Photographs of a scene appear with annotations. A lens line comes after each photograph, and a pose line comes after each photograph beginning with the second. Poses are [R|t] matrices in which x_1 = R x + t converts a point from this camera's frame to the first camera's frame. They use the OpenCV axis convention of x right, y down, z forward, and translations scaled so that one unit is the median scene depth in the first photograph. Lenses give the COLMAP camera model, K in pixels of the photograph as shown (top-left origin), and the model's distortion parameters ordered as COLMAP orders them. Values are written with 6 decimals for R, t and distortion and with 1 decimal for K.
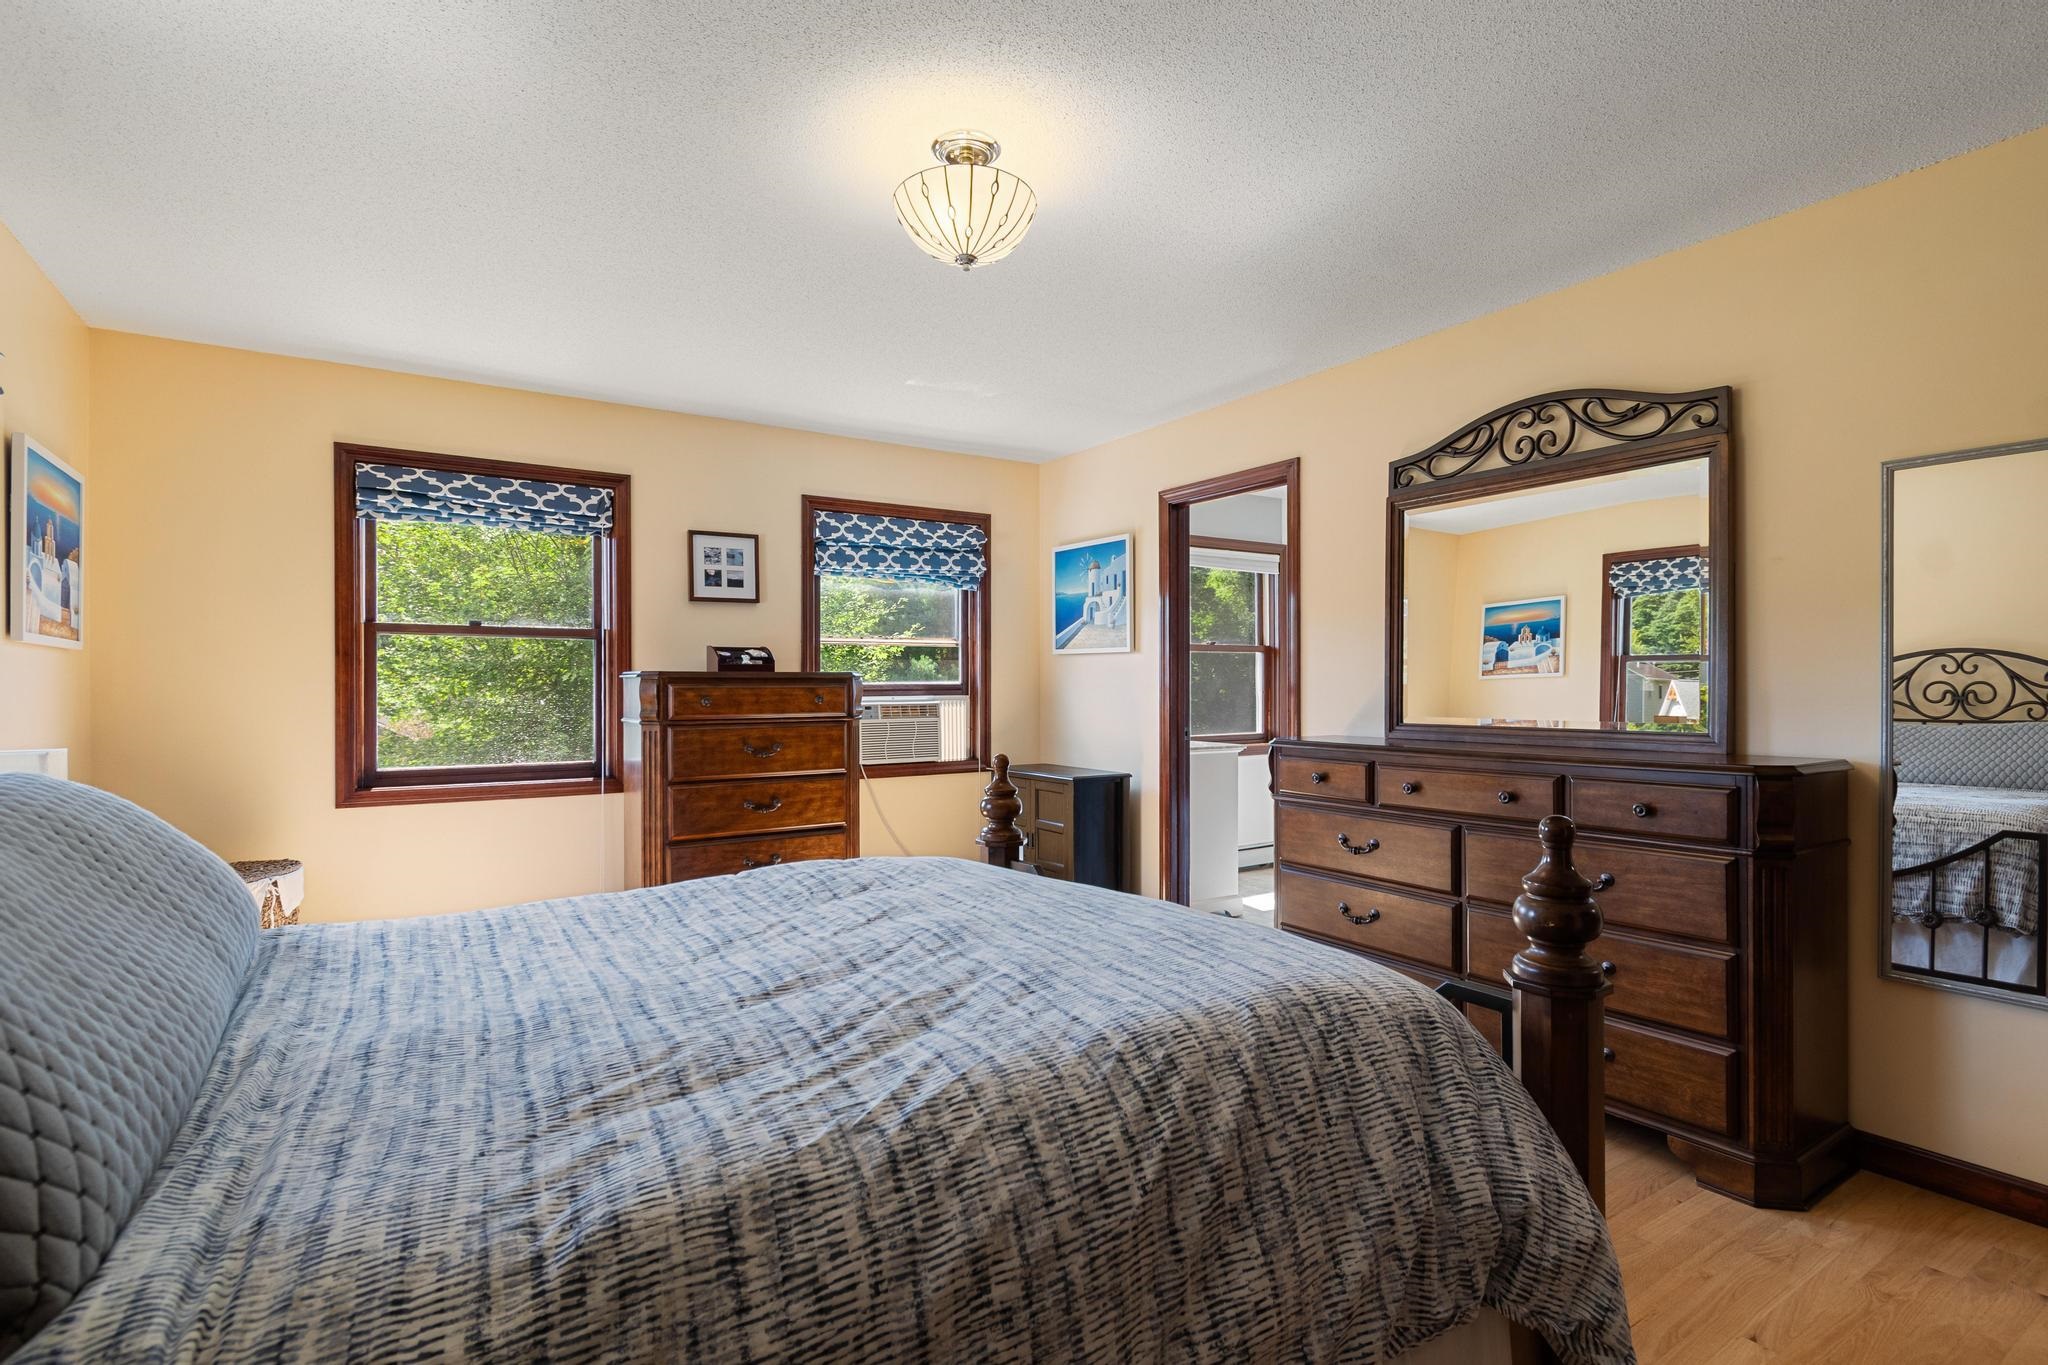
lens RADIAL K [[983.2, 0, 1042.3], [0, 983.2, 685.4], [0, 0, 1]] dist [0.003610, -0.002641]
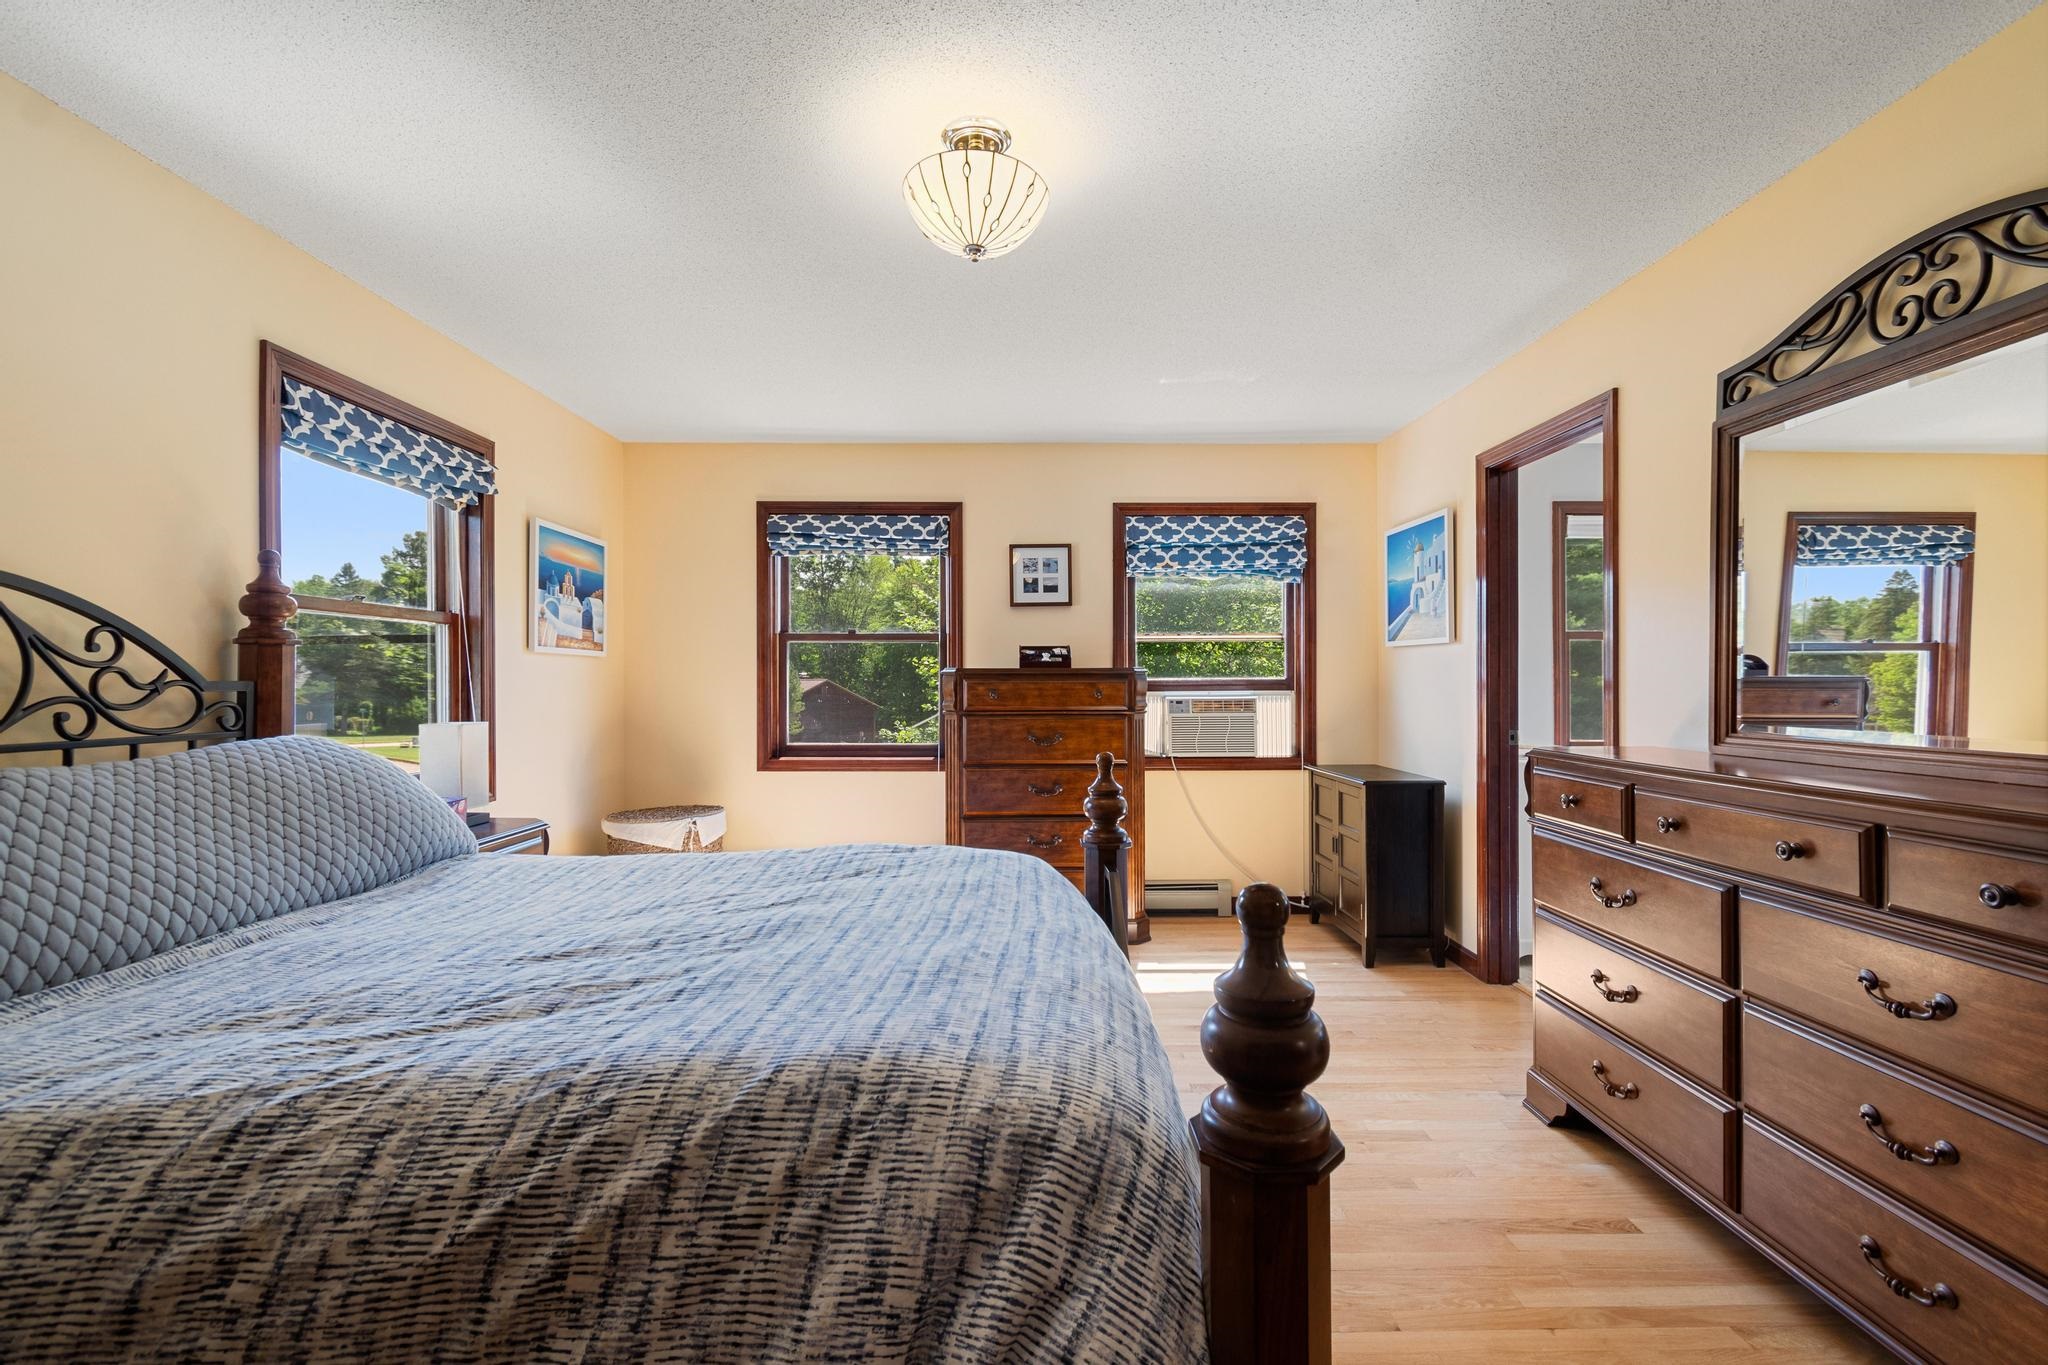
lens RADIAL K [[900.0, 0, 1041.5], [0, 900.0, 677.4], [0, 0, 1]] dist [0.003804, -0.001989]
pose [[0.842932, -0.001219, -0.538019, 0.310767], [-0.000468, 0.999995, -0.002999, -0.000546], [0.538021, 0.002780, 0.842927, 0.182730]]
